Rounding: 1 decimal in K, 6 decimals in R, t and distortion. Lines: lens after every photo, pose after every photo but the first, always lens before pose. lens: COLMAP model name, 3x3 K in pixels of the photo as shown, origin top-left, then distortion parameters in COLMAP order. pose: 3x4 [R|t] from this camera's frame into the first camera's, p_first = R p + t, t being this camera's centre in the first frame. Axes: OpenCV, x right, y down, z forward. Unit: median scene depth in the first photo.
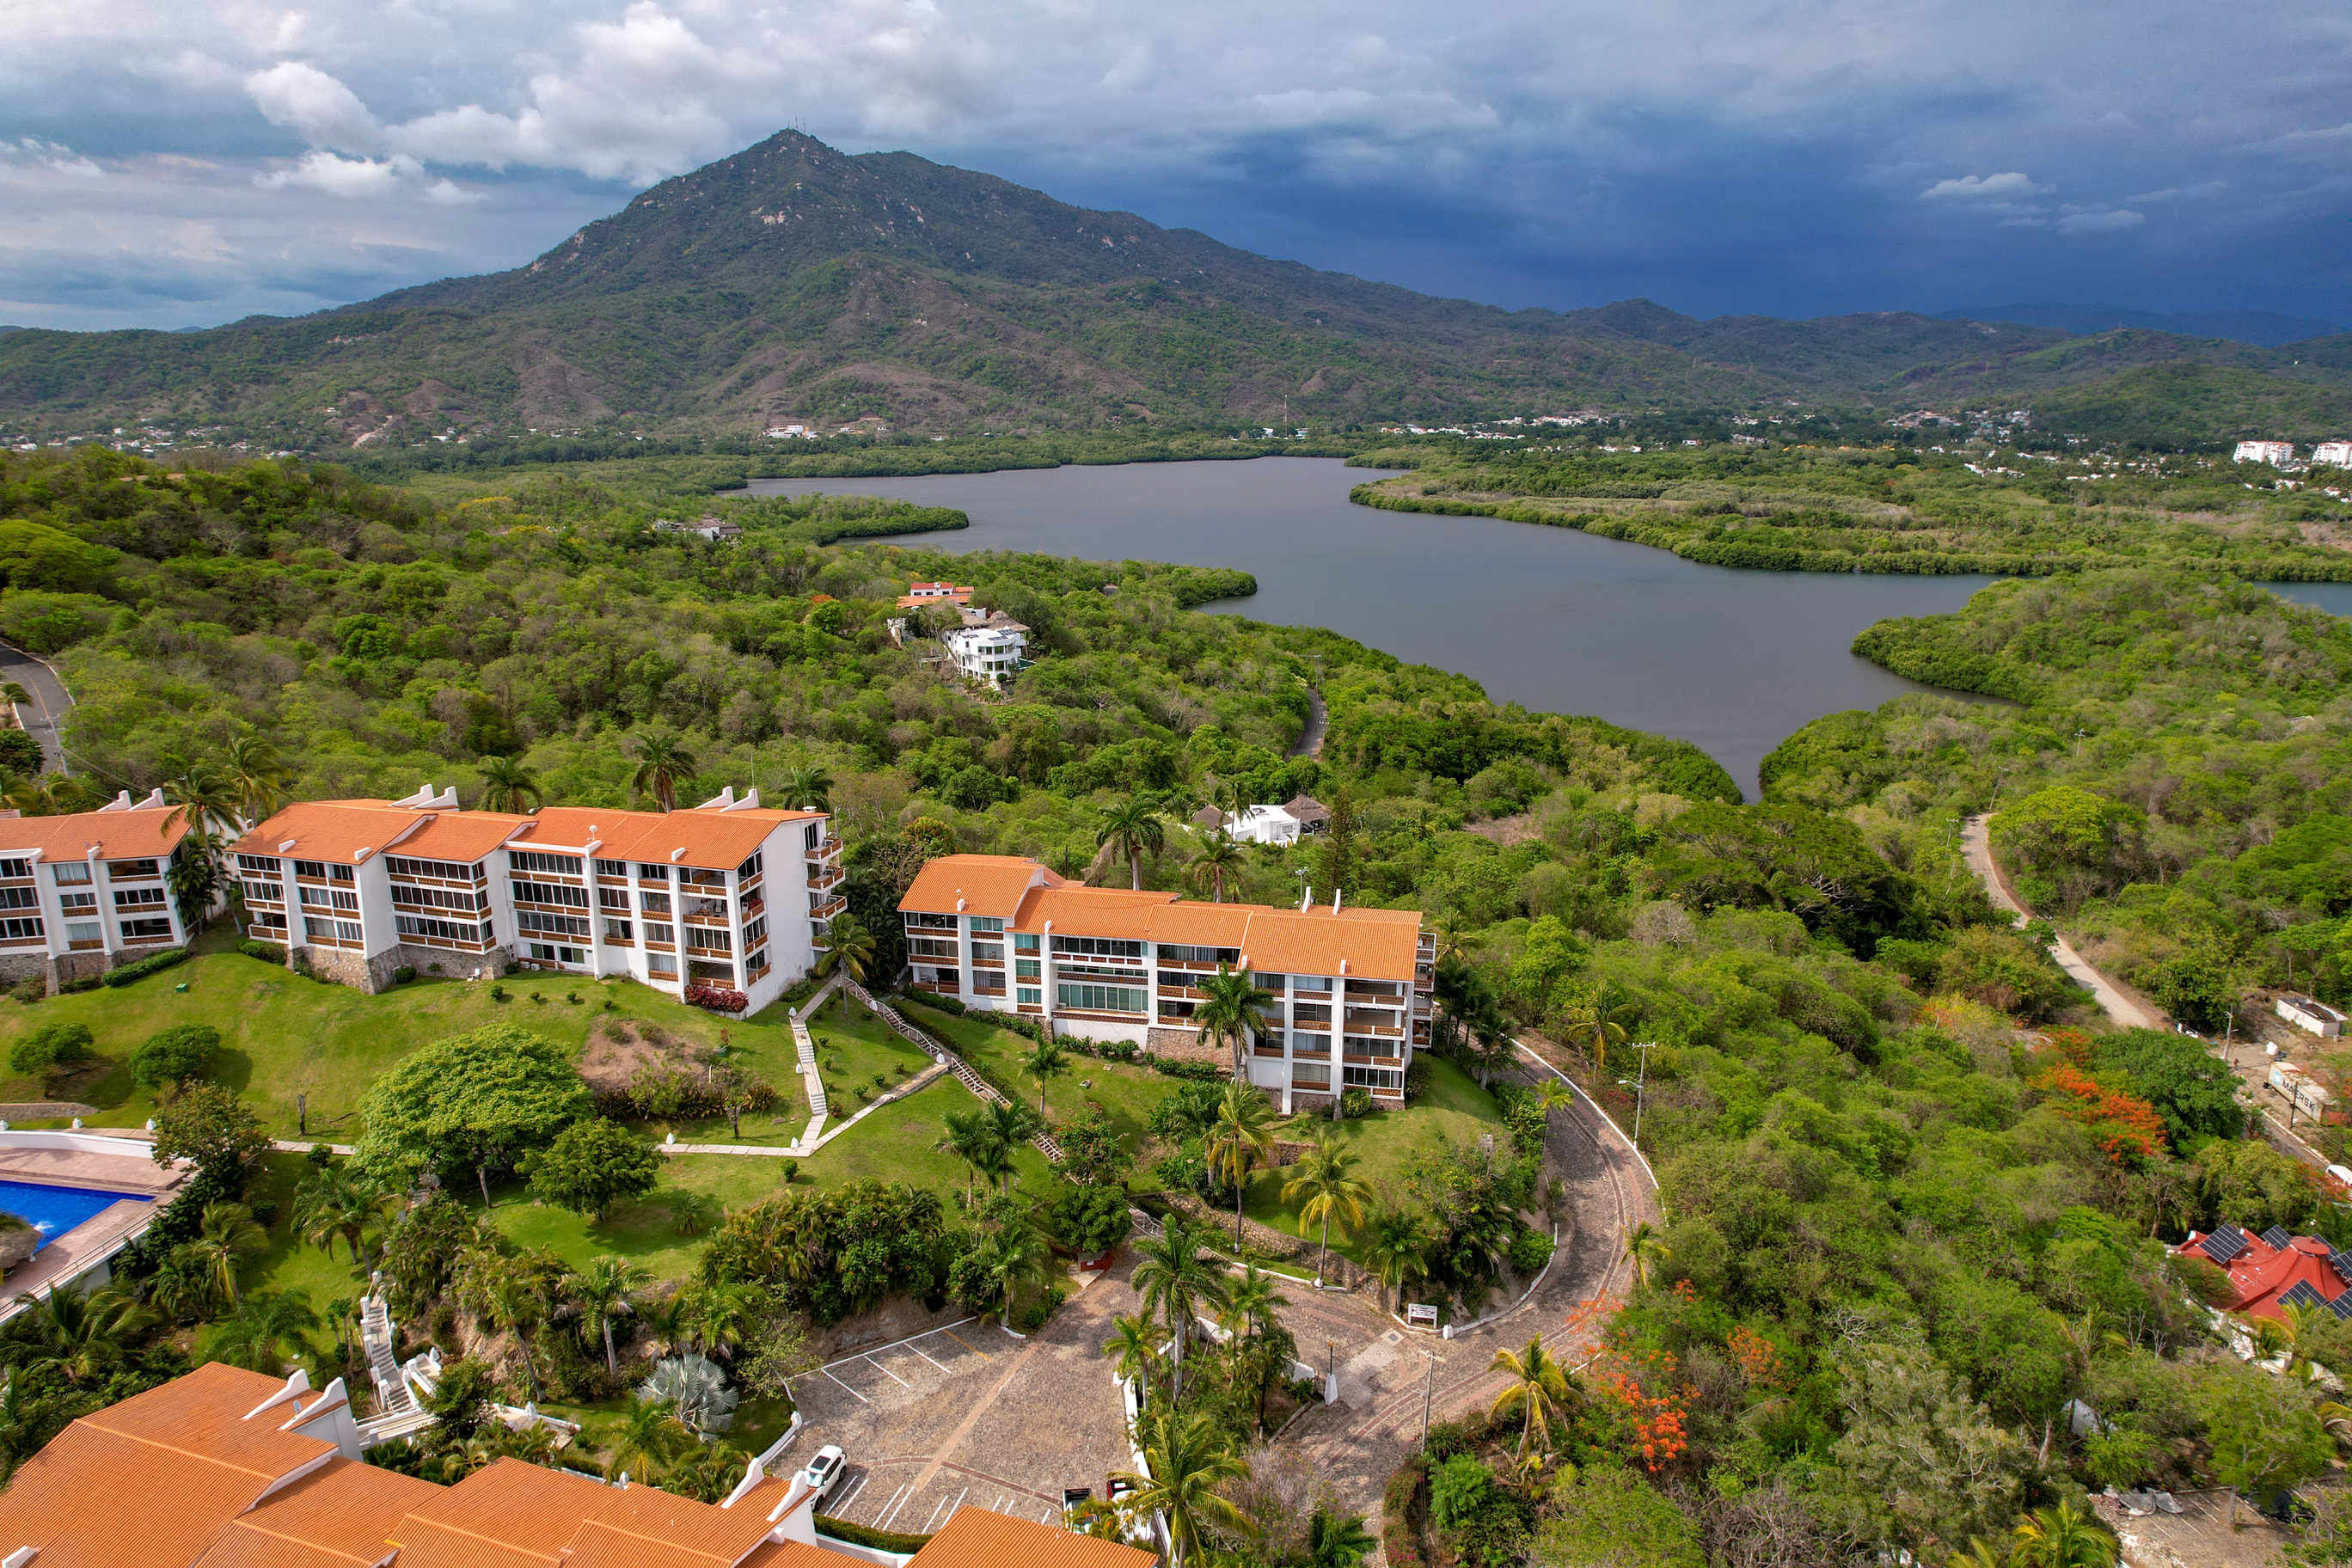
lens RADIAL K [[1498.2, 0, 1179.8], [0, 1498.2, 802.6], [0, 0, 1]] dist [-0.077482, 0.065460]
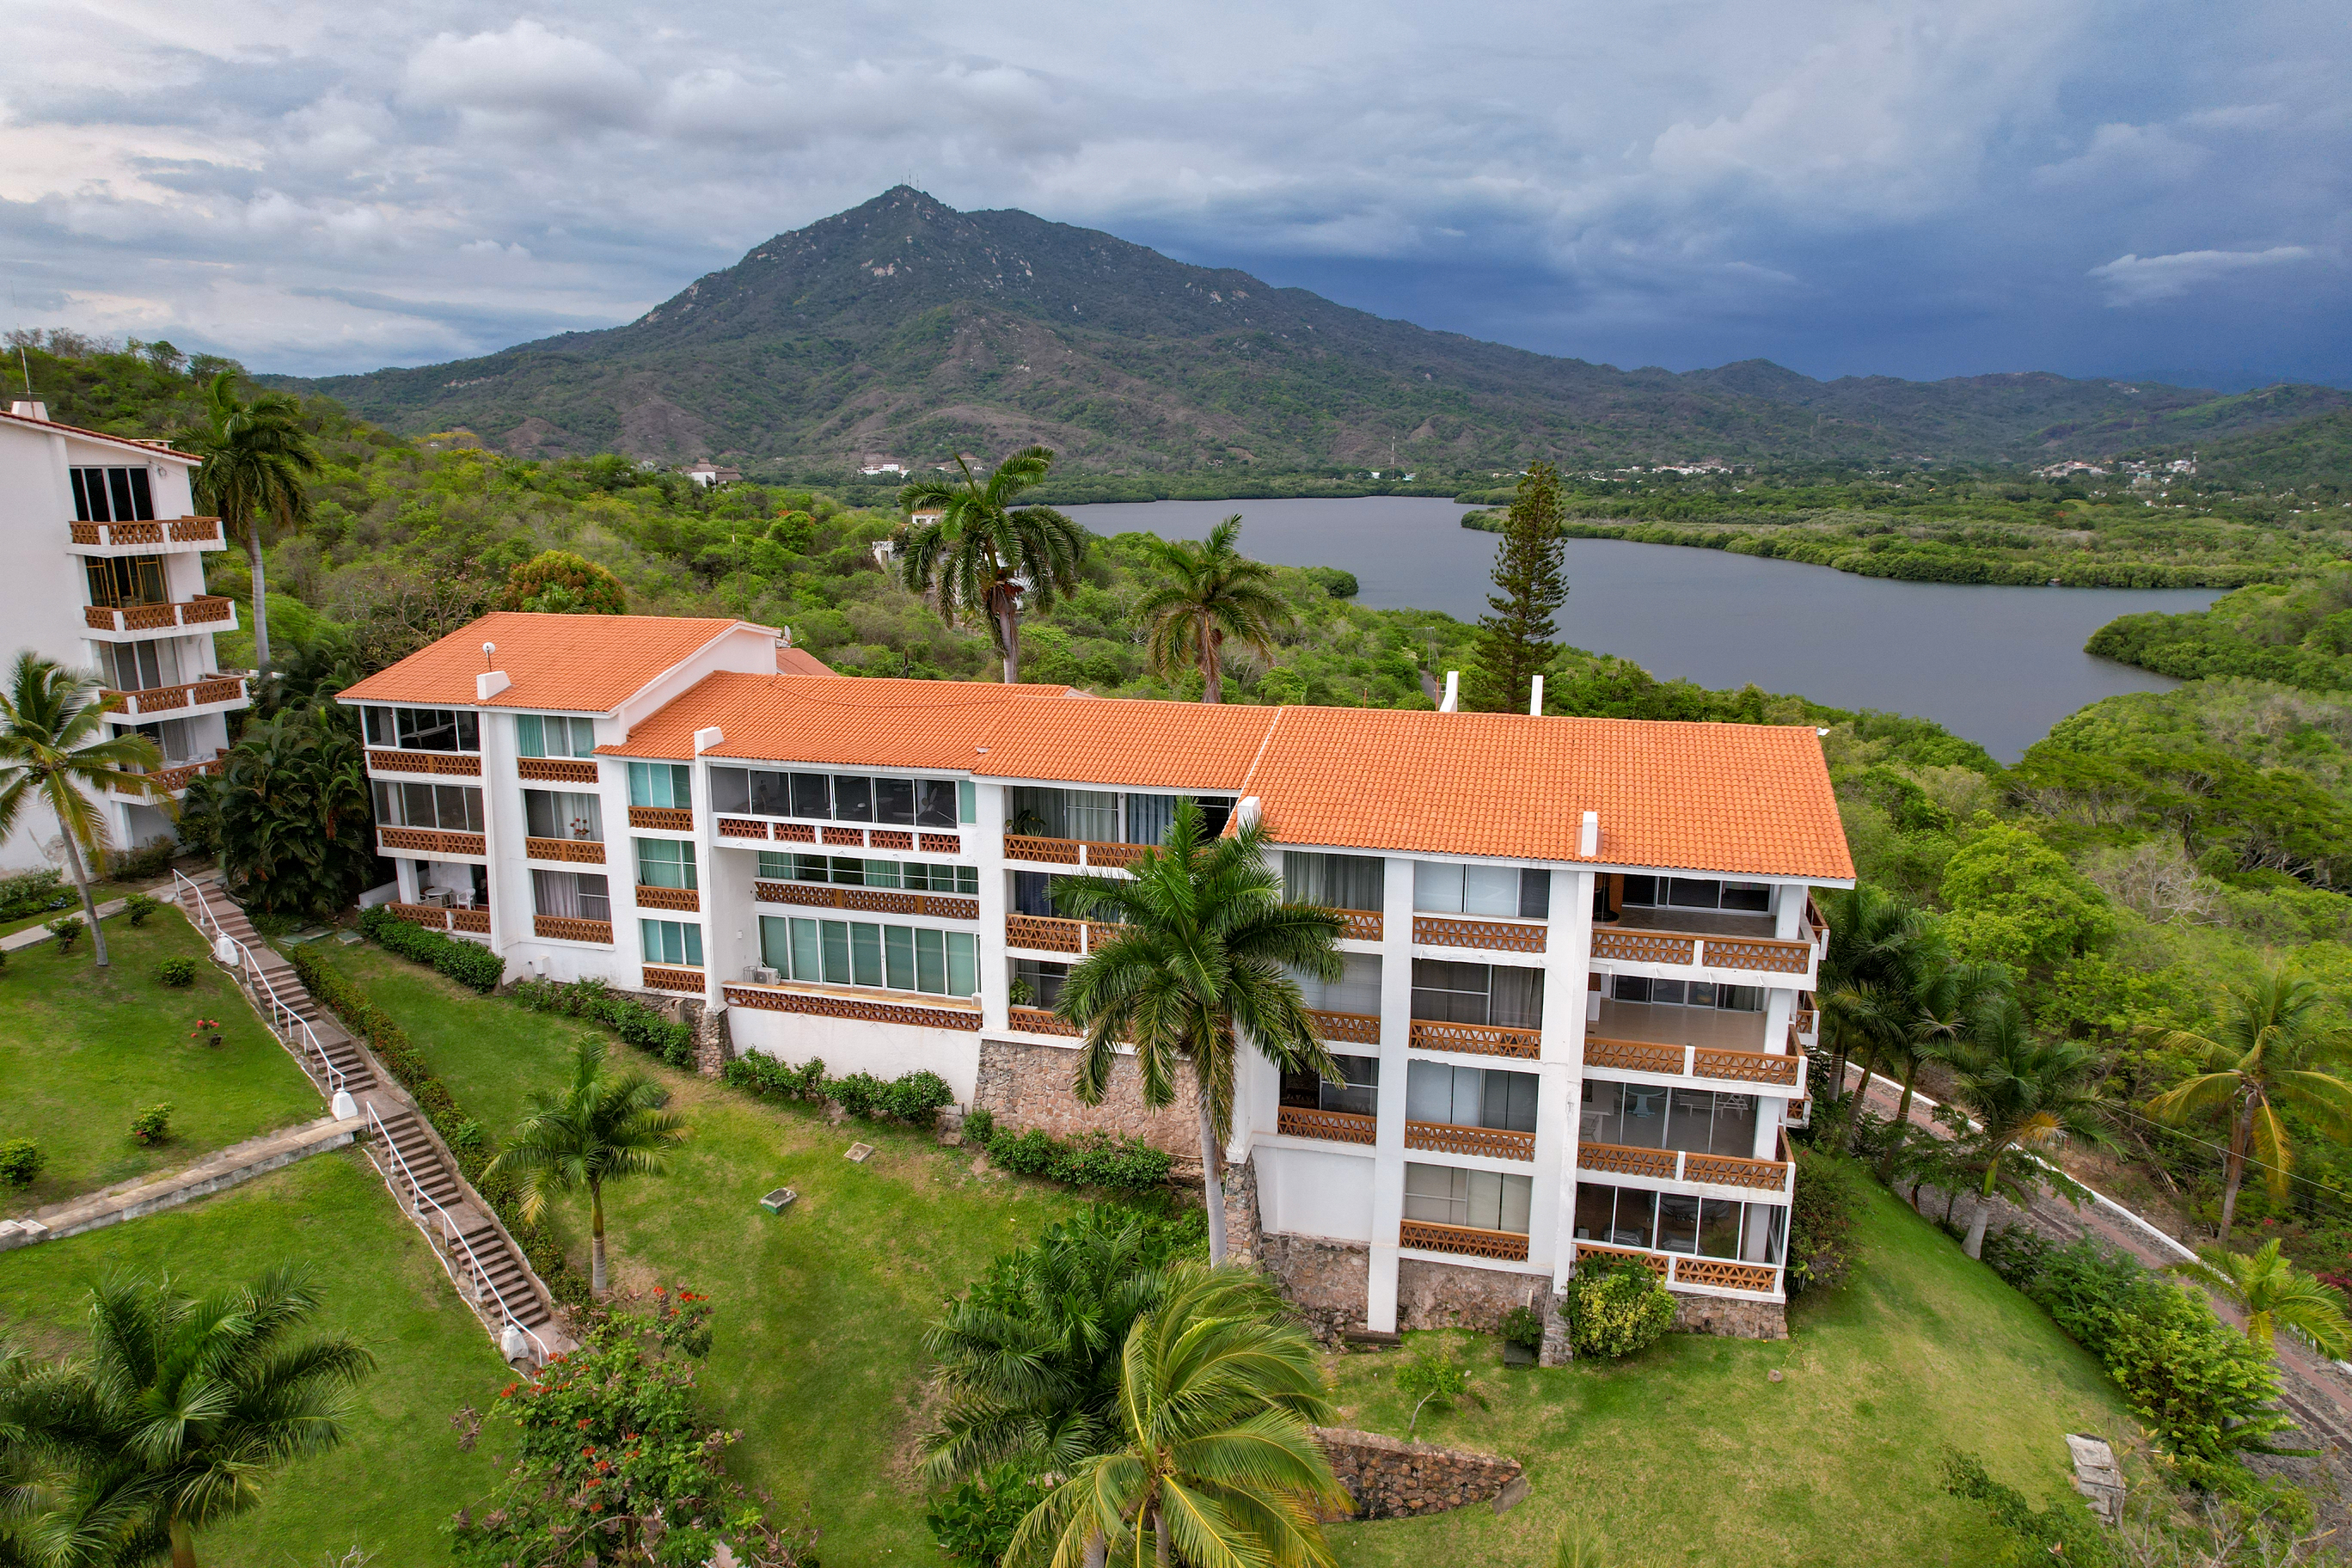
lens RADIAL K [[1498.2, 0, 1179.8], [0, 1498.2, 802.6], [0, 0, 1]] dist [-0.077482, 0.065460]
pose [[0.997524, 0.021477, -0.066973, 0.015974], [-0.024327, 0.998820, -0.042032, 0.037762], [0.065991, 0.043558, 0.996869, 0.227323]]
